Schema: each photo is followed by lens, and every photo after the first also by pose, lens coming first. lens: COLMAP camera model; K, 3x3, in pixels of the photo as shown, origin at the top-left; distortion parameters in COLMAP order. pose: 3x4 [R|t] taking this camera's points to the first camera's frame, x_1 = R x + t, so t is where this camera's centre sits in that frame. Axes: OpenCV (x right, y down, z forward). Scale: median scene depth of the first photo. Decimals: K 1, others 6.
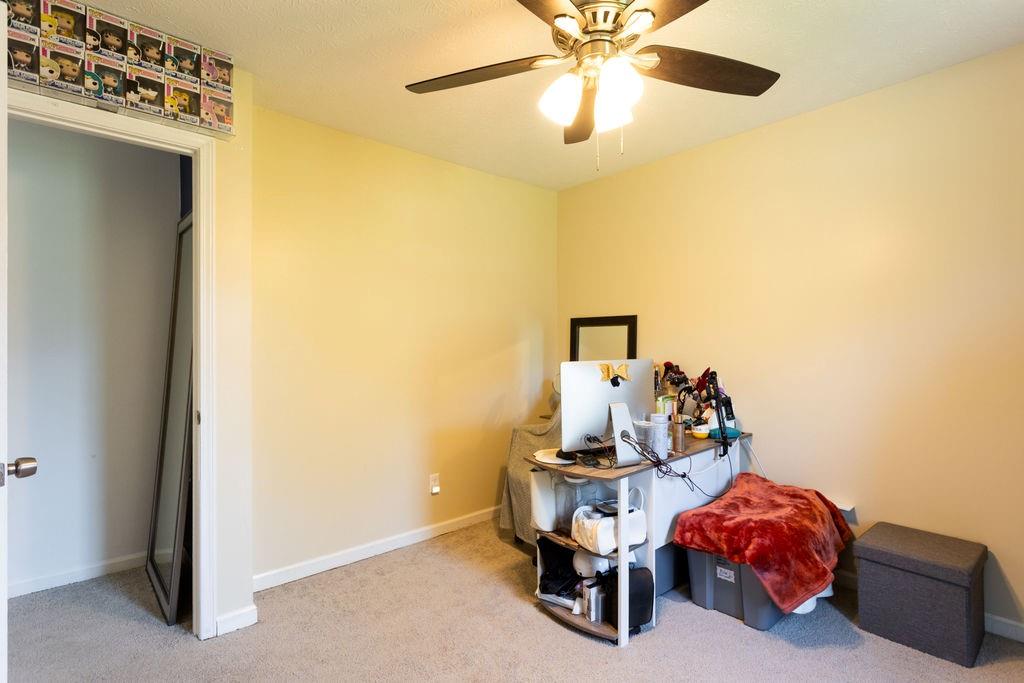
lens RADIAL K [[489.7, 0, 511.2], [0, 489.7, 337.7], [0, 0, 1]] dist [0.000314, 0.000509]
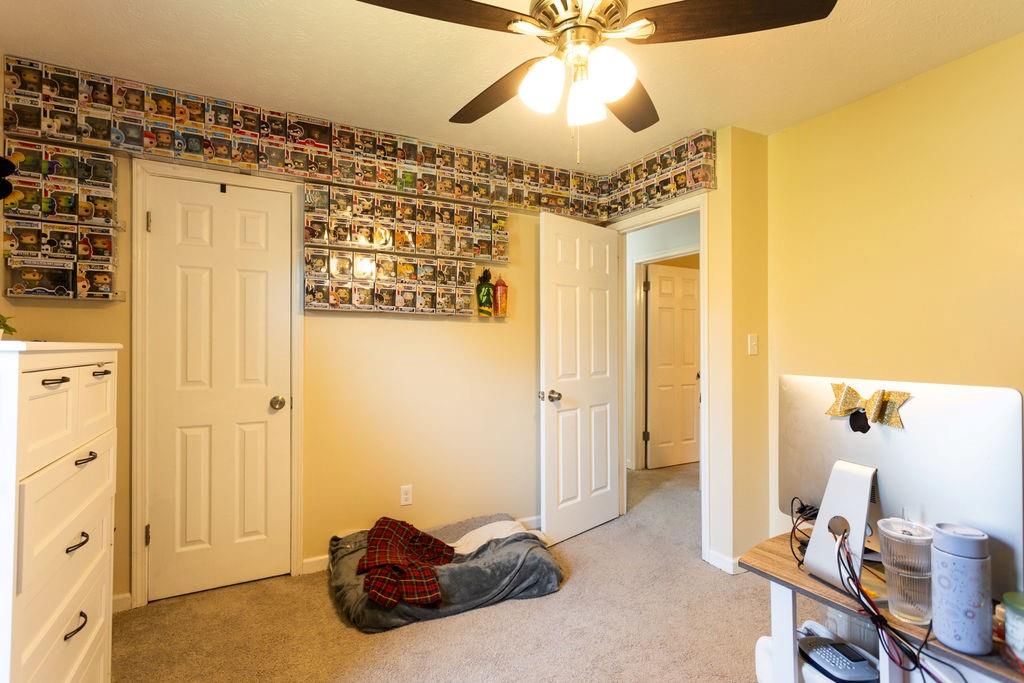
lens RADIAL K [[489.7, 0, 511.2], [0, 489.7, 337.7], [0, 0, 1]] dist [0.000314, 0.000509]
pose [[-0.246770, -0.010344, -0.969019, 0.935682], [0.004294, 0.999922, -0.011767, 0.006332], [0.969065, -0.007065, -0.246706, 0.911825]]
